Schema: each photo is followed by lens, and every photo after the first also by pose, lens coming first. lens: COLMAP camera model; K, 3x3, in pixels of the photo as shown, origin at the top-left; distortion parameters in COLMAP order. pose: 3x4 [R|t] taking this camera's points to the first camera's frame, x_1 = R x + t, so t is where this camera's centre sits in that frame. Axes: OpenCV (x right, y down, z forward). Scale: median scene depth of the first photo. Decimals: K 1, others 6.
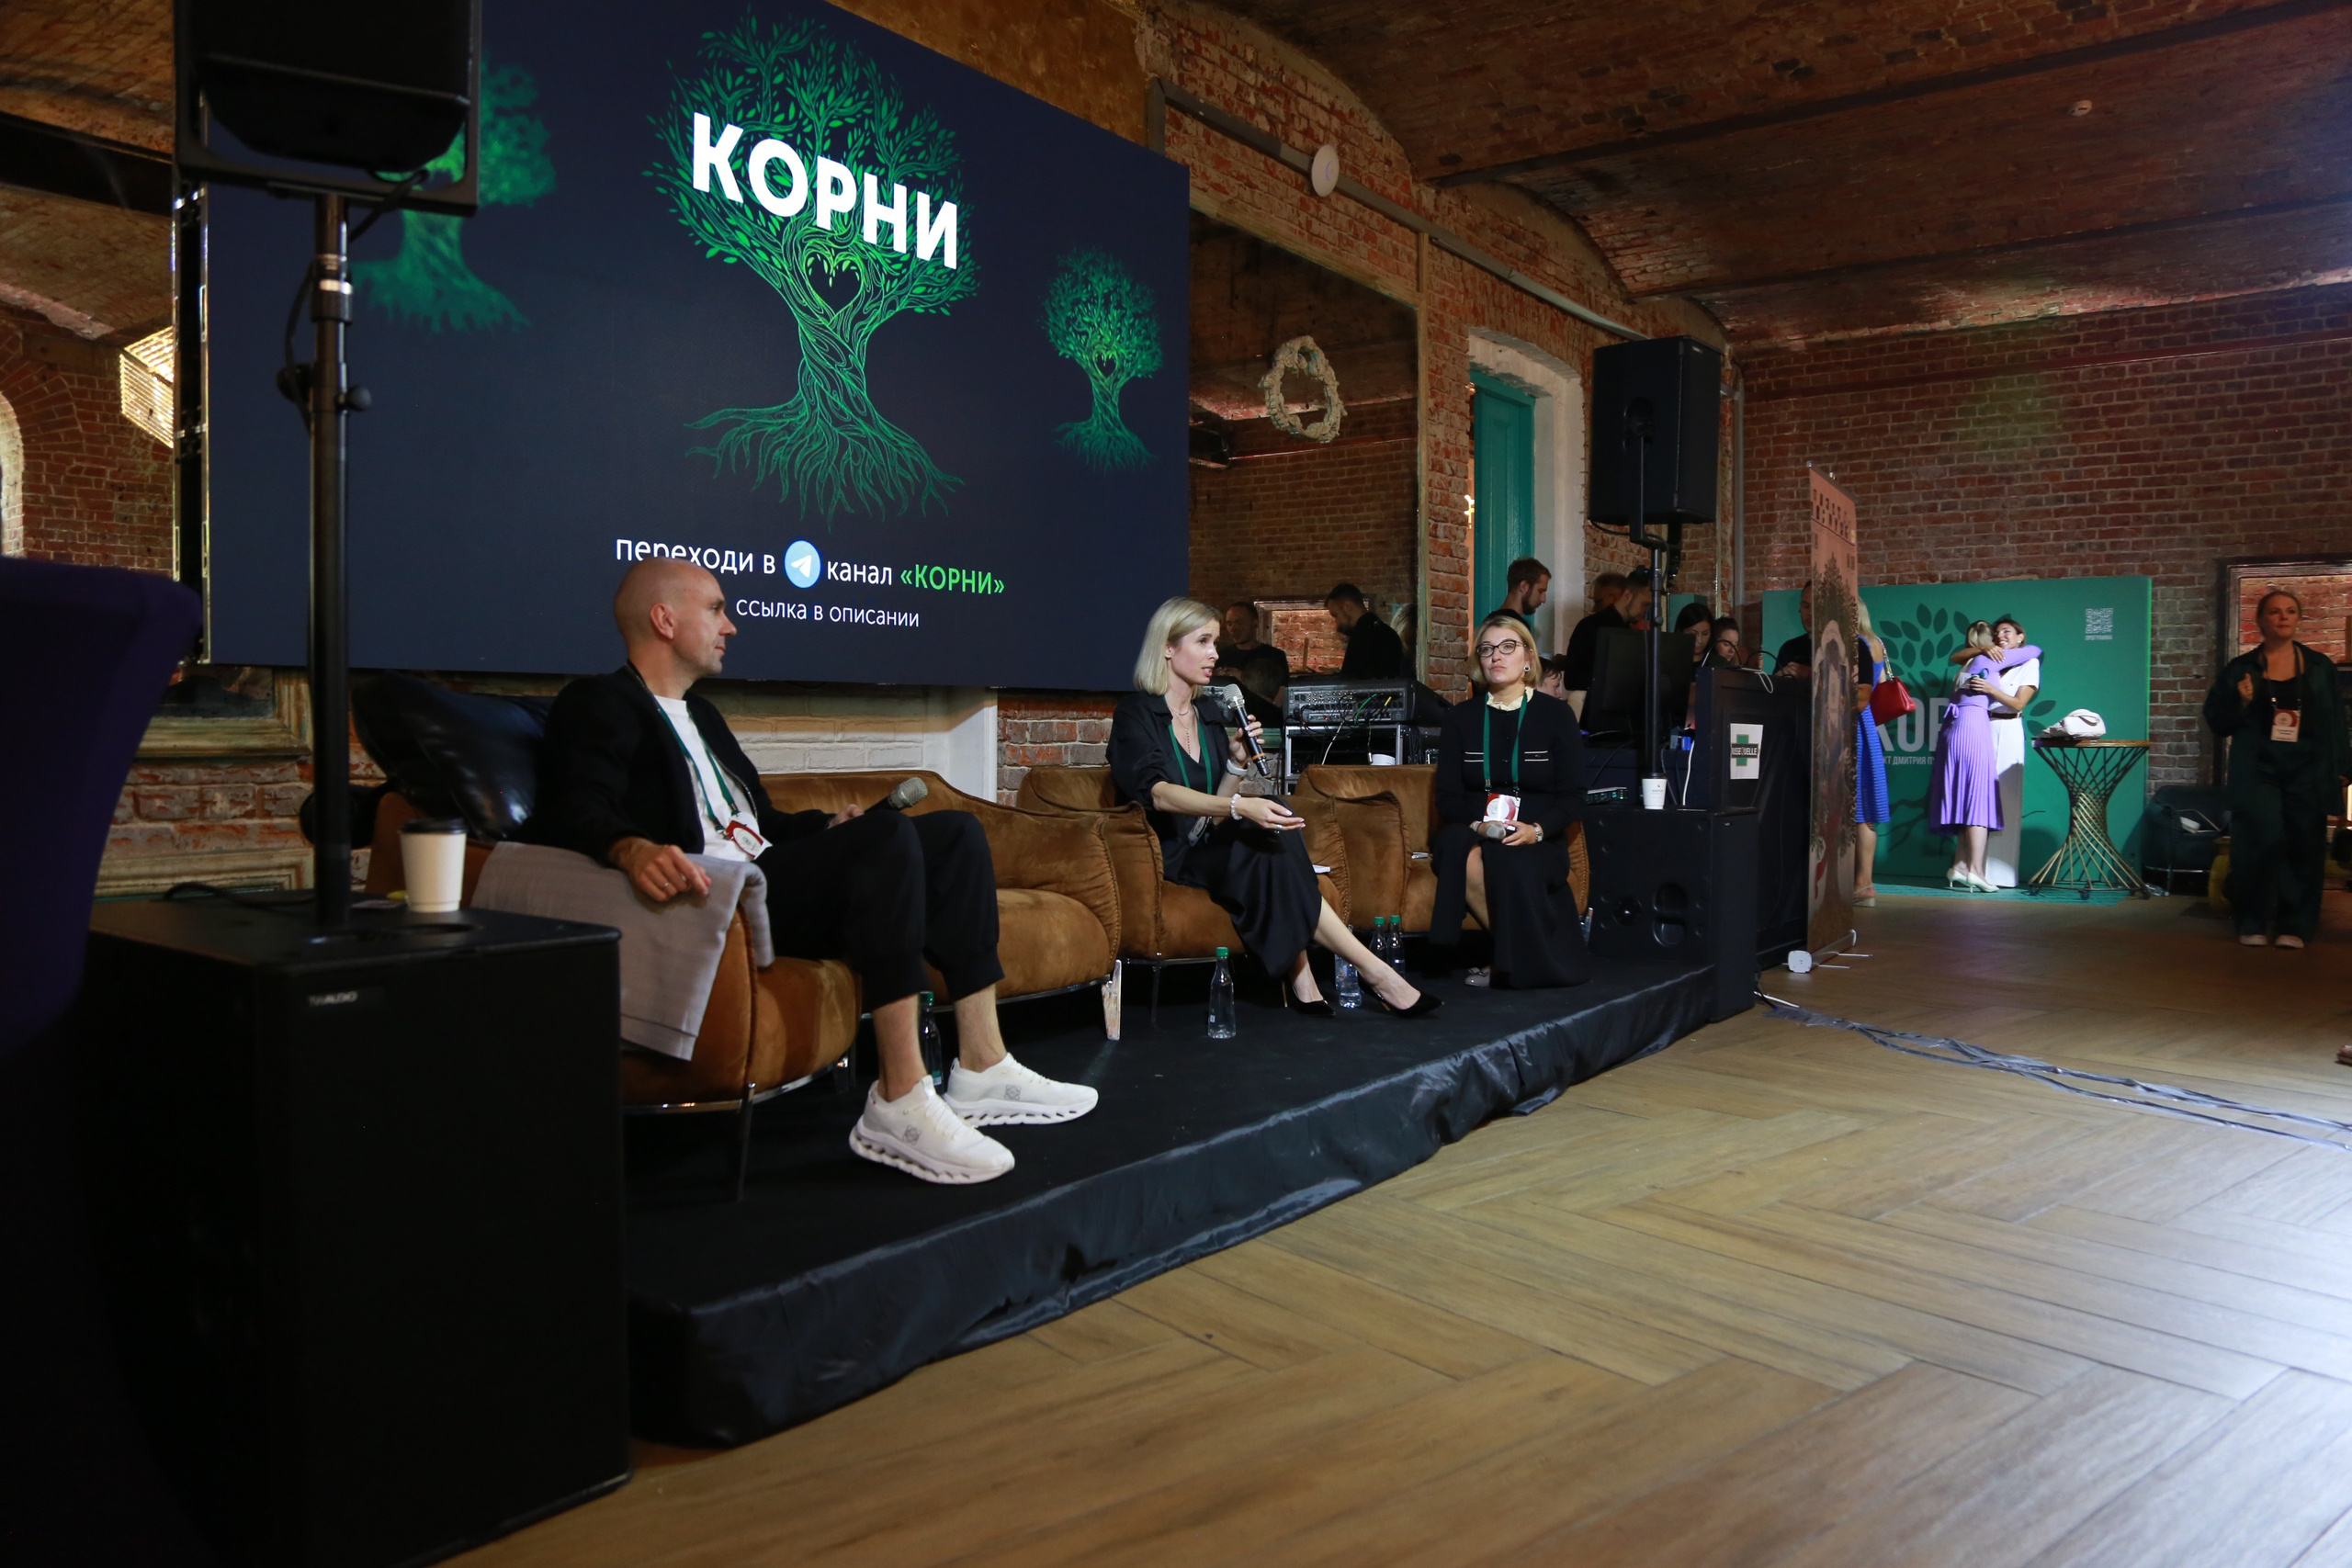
lens RADIAL K [[1635.9, 0, 1180.1], [0, 1635.9, 767.5], [0, 0, 1]] dist [-0.114213, 0.079893]
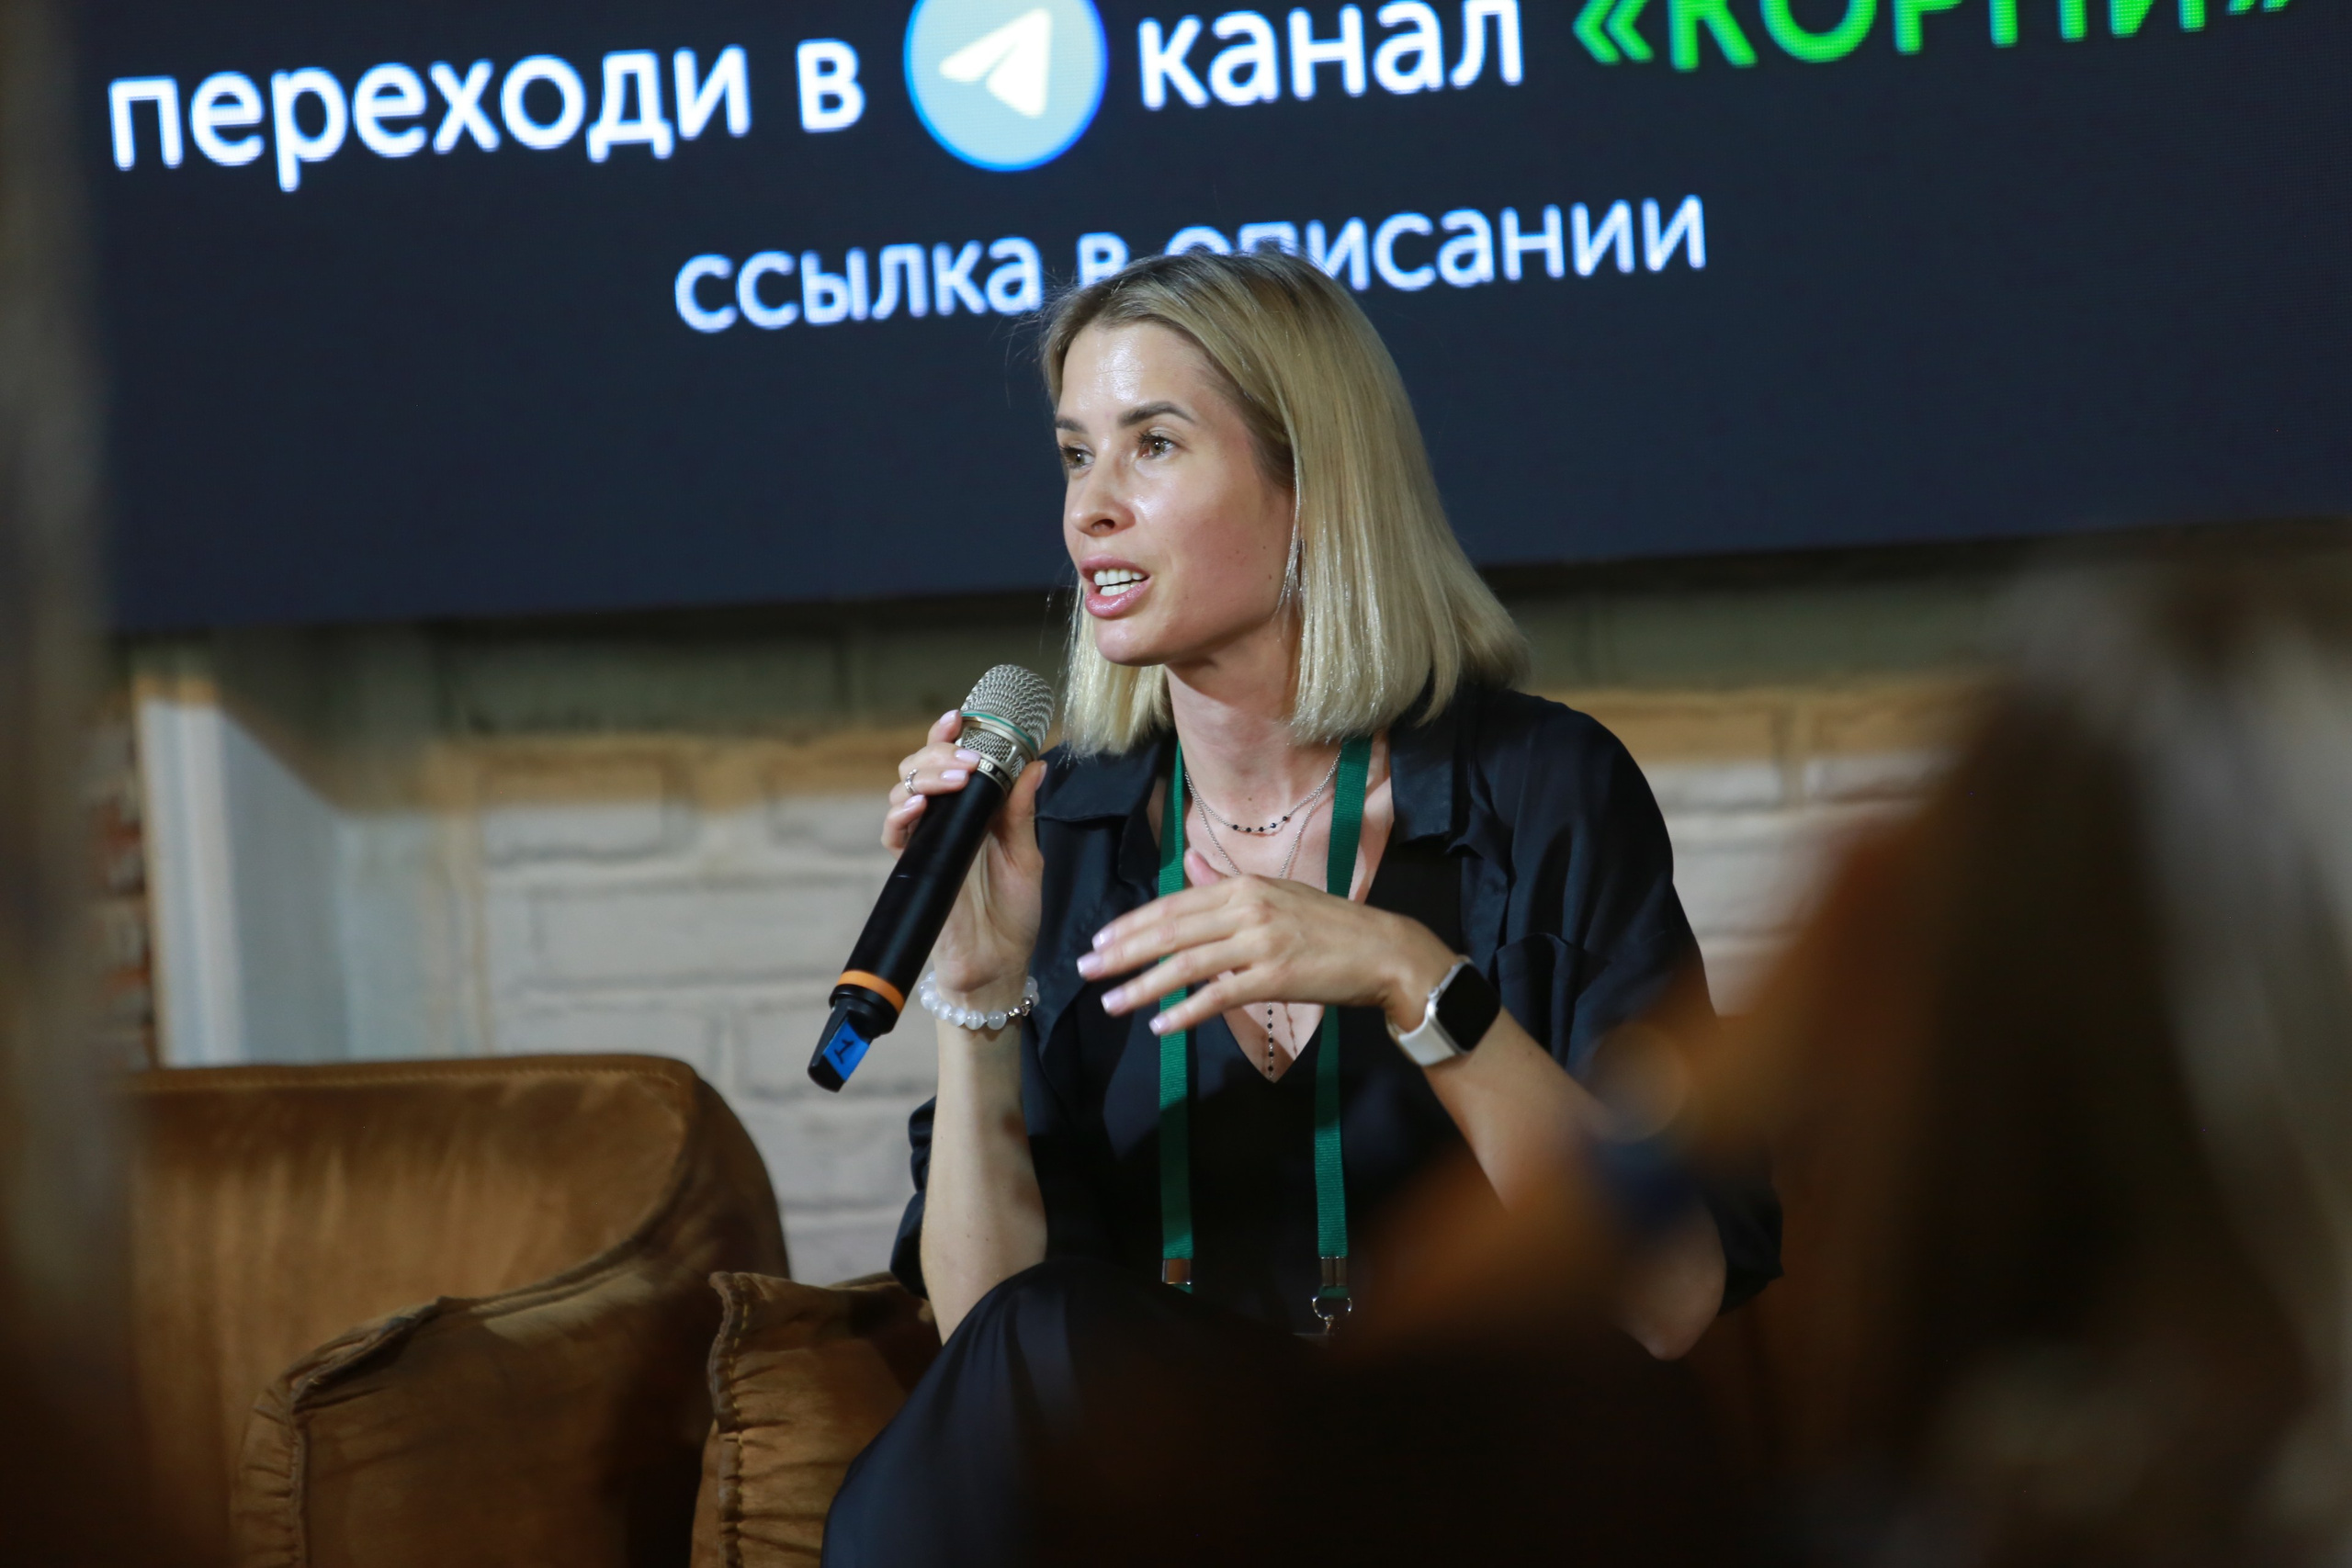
lens RADIAL K [[12439.4, 0, 1189.1], [0, 12439.4, 775.6], [0, 0, 1]] dist [1.942907, 7.556957]
pose [[0.252941, 0.031427, -0.966971, 1.423891], [0.043324, 0.998102, 0.043772, -0.101415], [0.966511, -0.052964, 0.251099, 0.591817]]
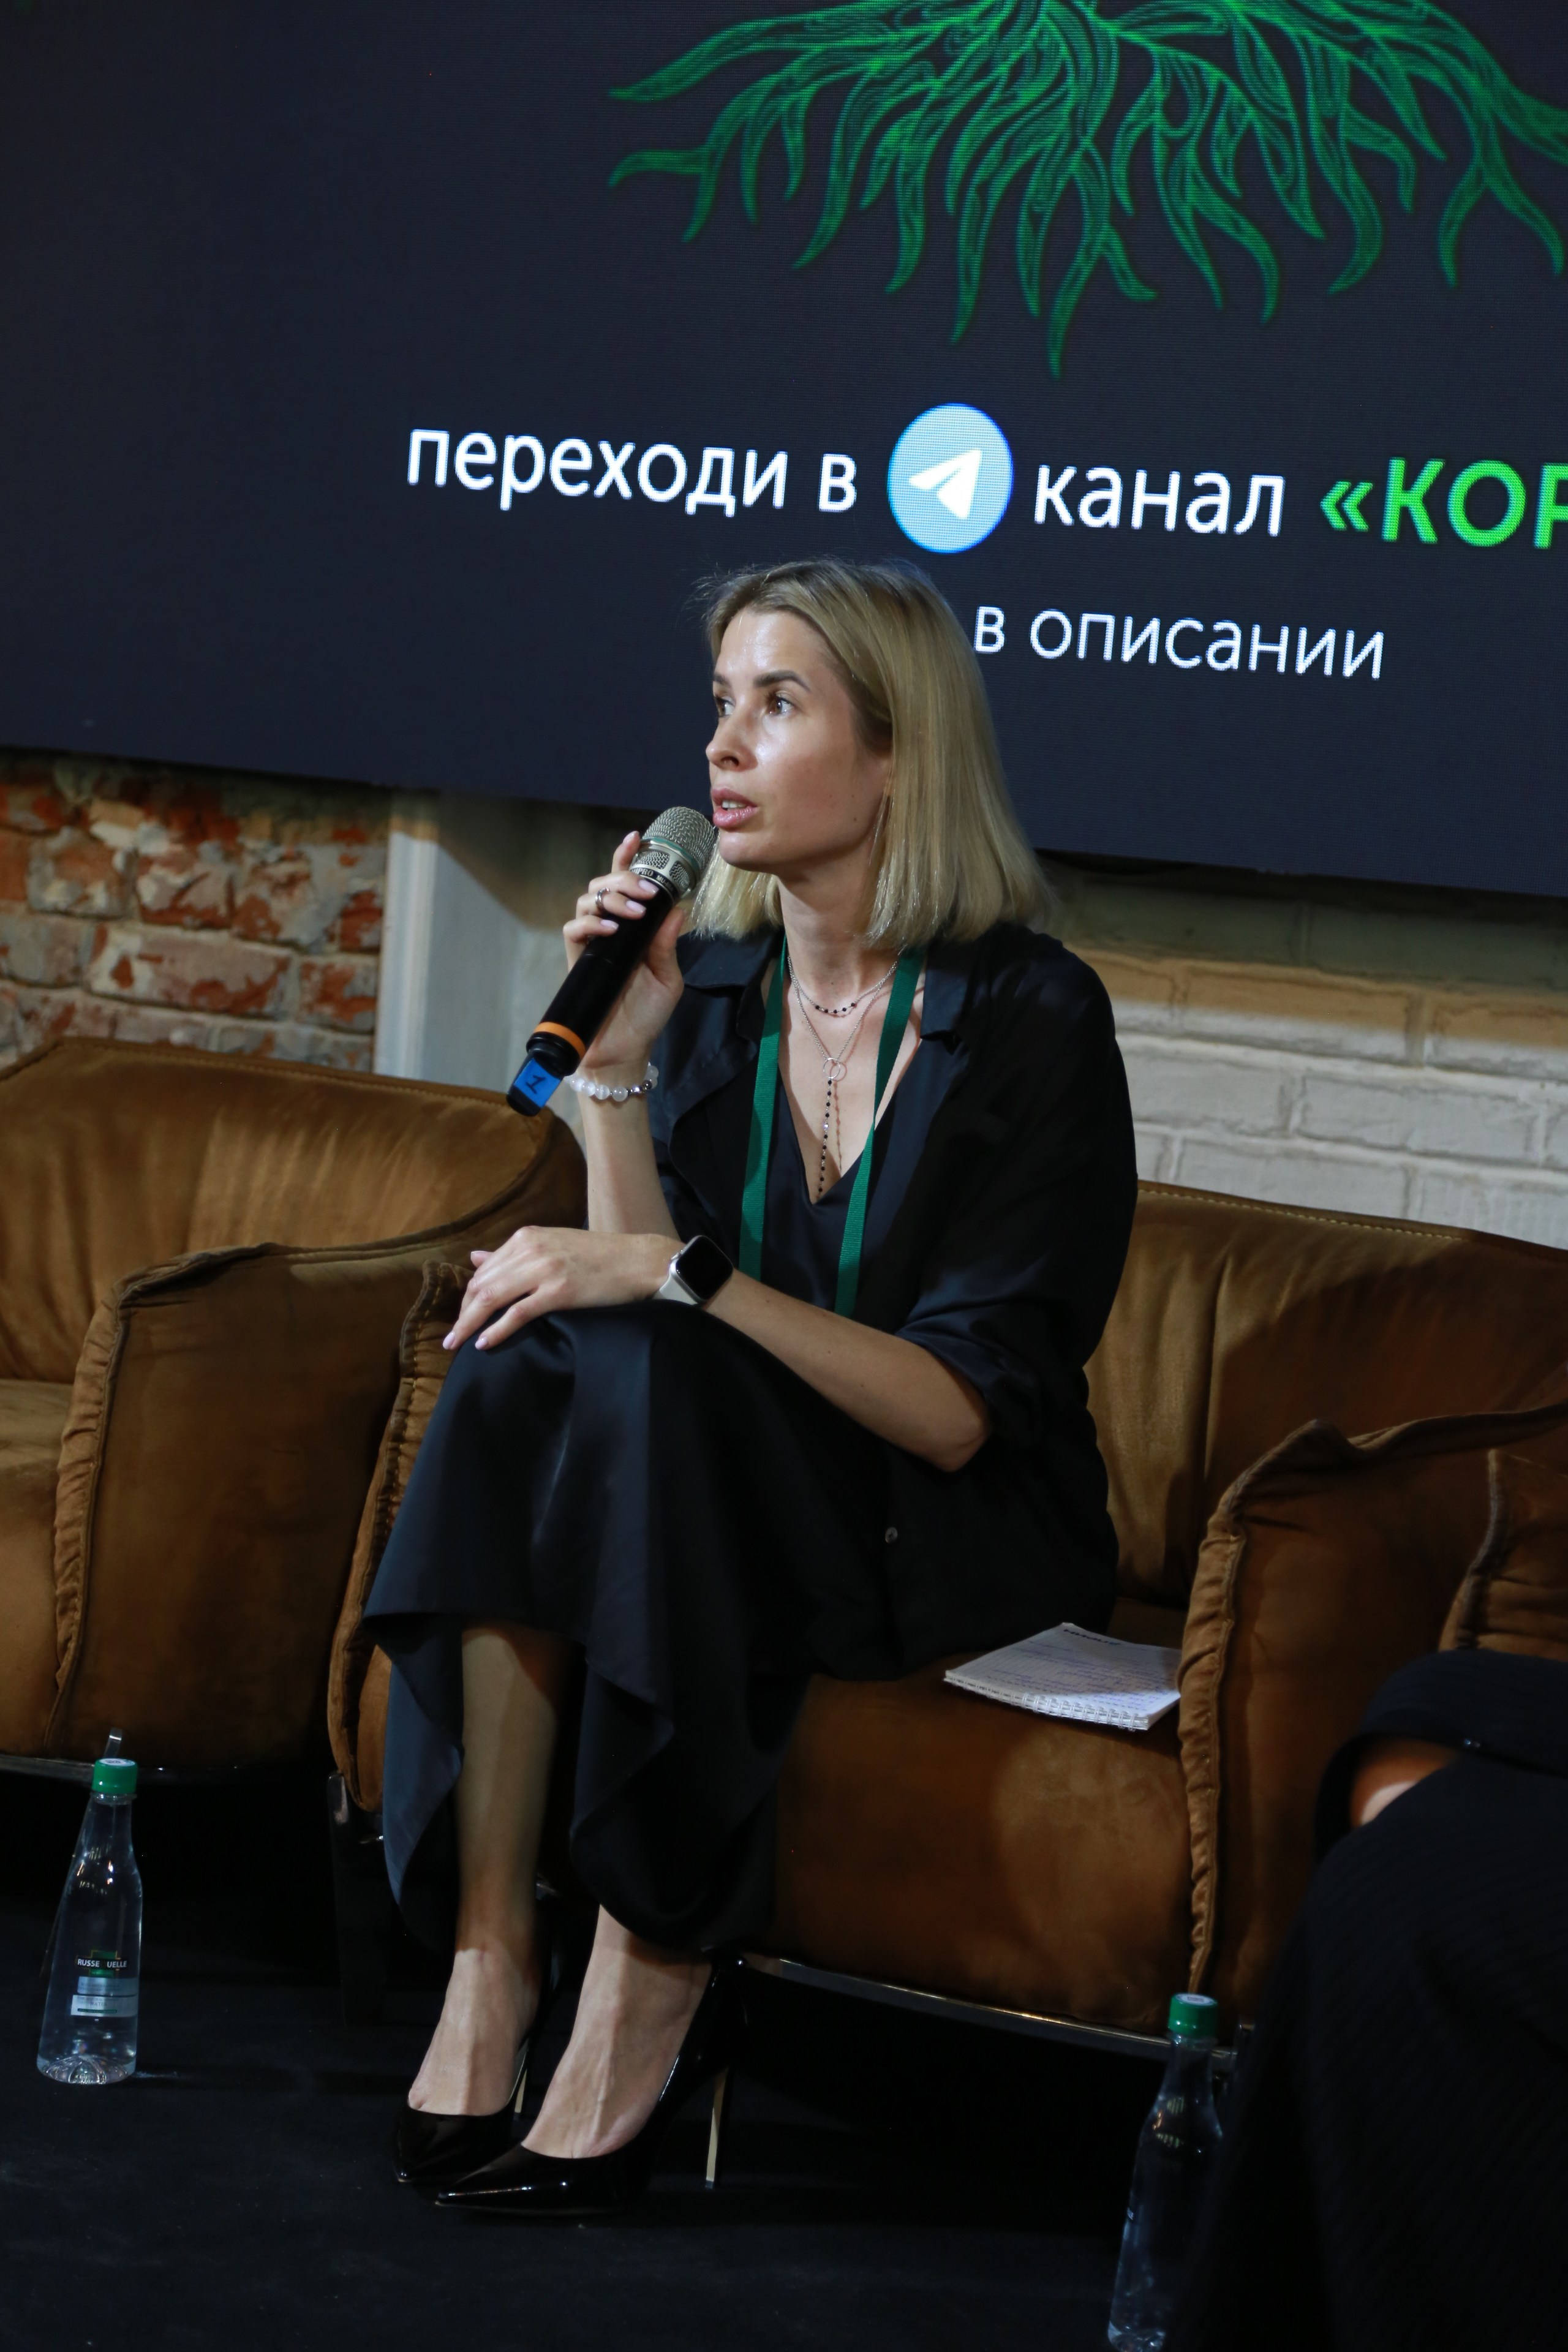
lens RADIAL K [[5076.1, 0, 784.5], [0, 5076.1, 1142.4], [0, 0, 1]] dist [0.482676, -0.237900]
pose [[0.084938, 0.087378, -0.992548, 0.799343], [-0.107953, 0.991090, 0.078012, -0.069643], [0.990521, 0.100522, 0.093614, 0.884435]]
